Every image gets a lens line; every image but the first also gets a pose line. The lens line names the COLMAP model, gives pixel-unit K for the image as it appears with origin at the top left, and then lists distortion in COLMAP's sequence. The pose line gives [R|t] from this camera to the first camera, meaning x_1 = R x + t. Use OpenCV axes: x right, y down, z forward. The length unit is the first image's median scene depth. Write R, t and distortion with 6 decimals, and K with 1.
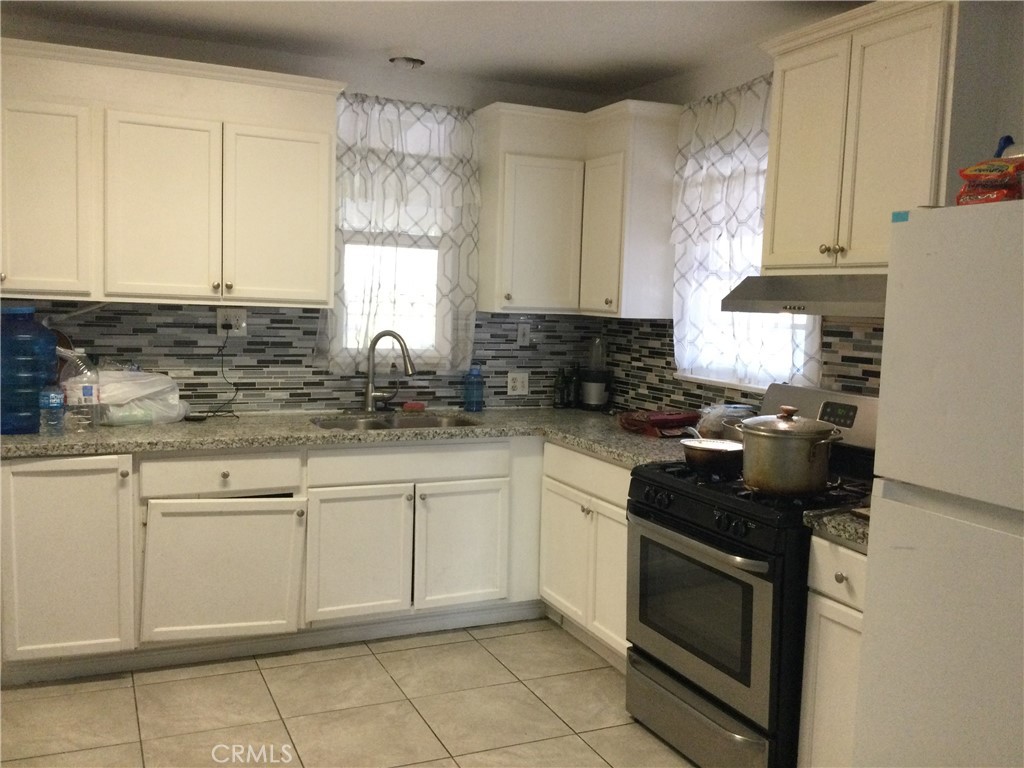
lens RADIAL K [[942.1, 0, 512.0], [0, 942.1, 384.0], [0, 0, 1]] dist [0.126440, -0.217031]
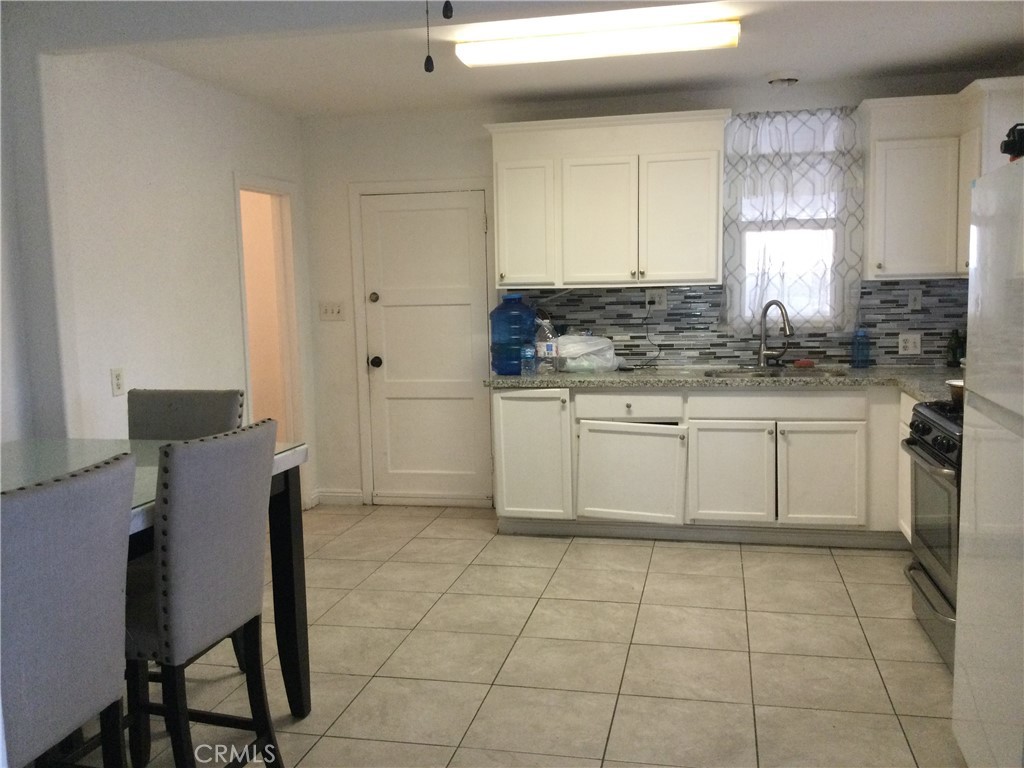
lens RADIAL K [[948.9, 0, 507.8], [0, 948.9, 388.5], [0, 0, 1]] dist [0.119046, -0.247278]
pose [[0.796691, 0.013642, -0.604233, 0.360929], [-0.005950, 0.999874, 0.014730, 0.043607], [0.604358, -0.008140, 0.796672, -0.209738]]
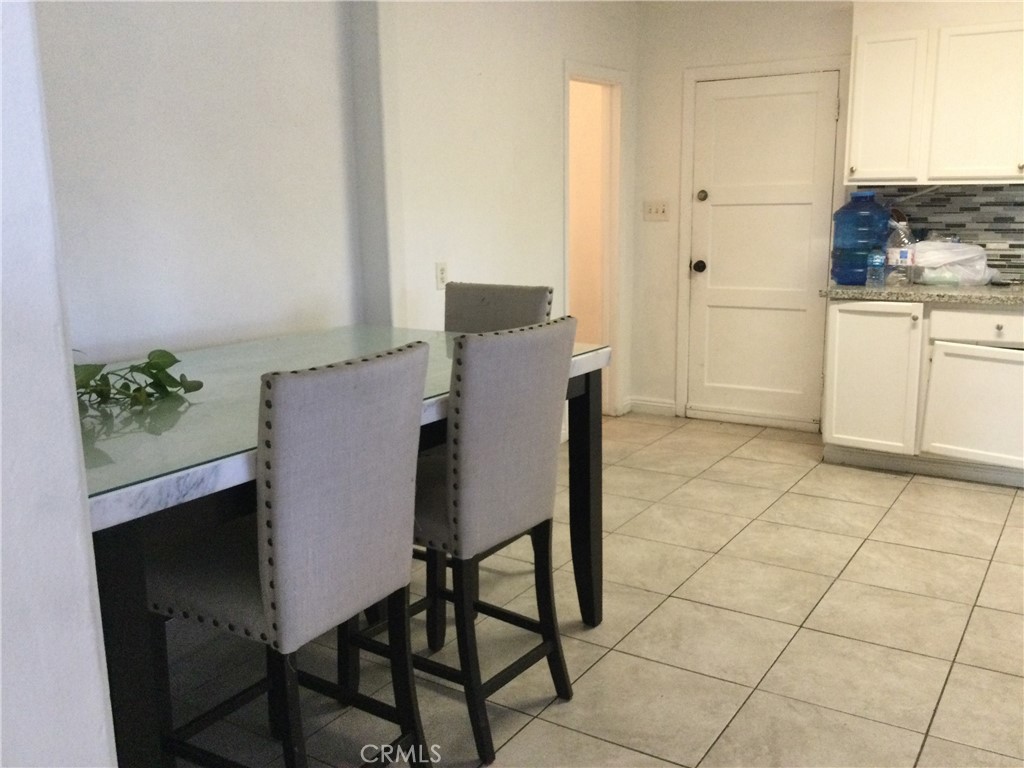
lens RADIAL K [[948.9, 0, 507.8], [0, 948.9, 388.5], [0, 0, 1]] dist [0.119046, -0.247278]
pose [[0.545451, 0.124230, -0.828885, 0.321441], [-0.047638, 0.991951, 0.117321, 0.052181], [0.836788, -0.024506, 0.546979, -0.148637]]
